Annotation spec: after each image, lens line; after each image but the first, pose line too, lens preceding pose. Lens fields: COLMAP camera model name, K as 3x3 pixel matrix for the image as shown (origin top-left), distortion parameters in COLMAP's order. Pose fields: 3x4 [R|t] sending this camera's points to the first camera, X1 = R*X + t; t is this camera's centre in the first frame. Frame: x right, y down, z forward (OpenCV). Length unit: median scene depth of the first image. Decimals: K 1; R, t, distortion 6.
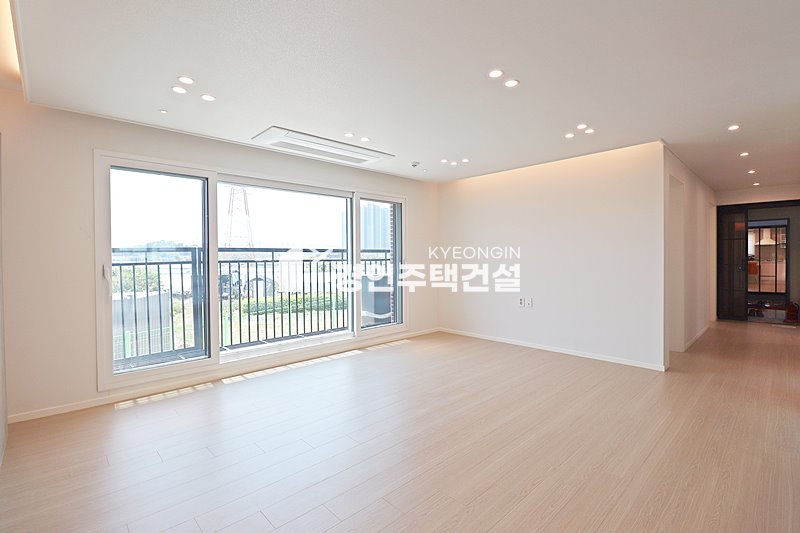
lens RADIAL K [[370.5, 0, 404.4], [0, 370.5, 261.0], [0, 0, 1]] dist [-0.006630, -0.009109]
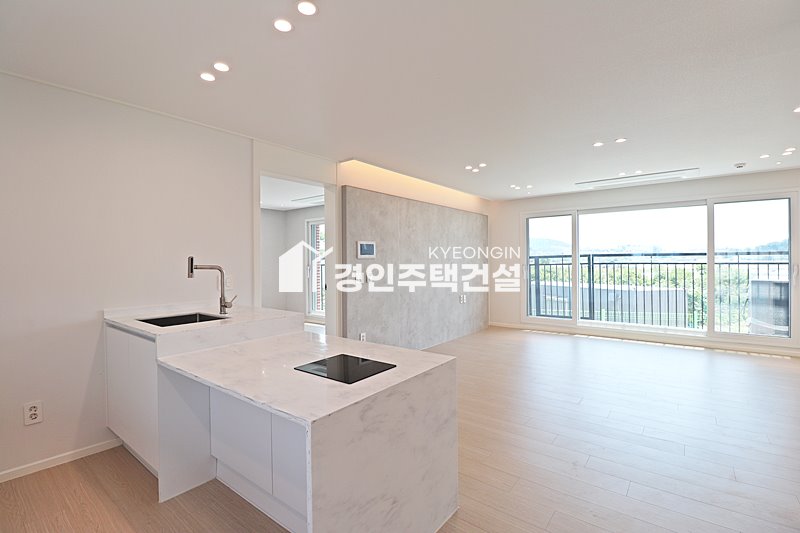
lens RADIAL K [[370.5, 0, 400.1], [0, 370.5, 264.3], [0, 0, 1]] dist [-0.006630, -0.009109]
pose [[0.142728, 0.017424, -0.989609, 0.773020], [-0.002287, 0.999848, 0.017275, -0.016055], [0.989759, -0.000202, 0.142746, -0.023324]]
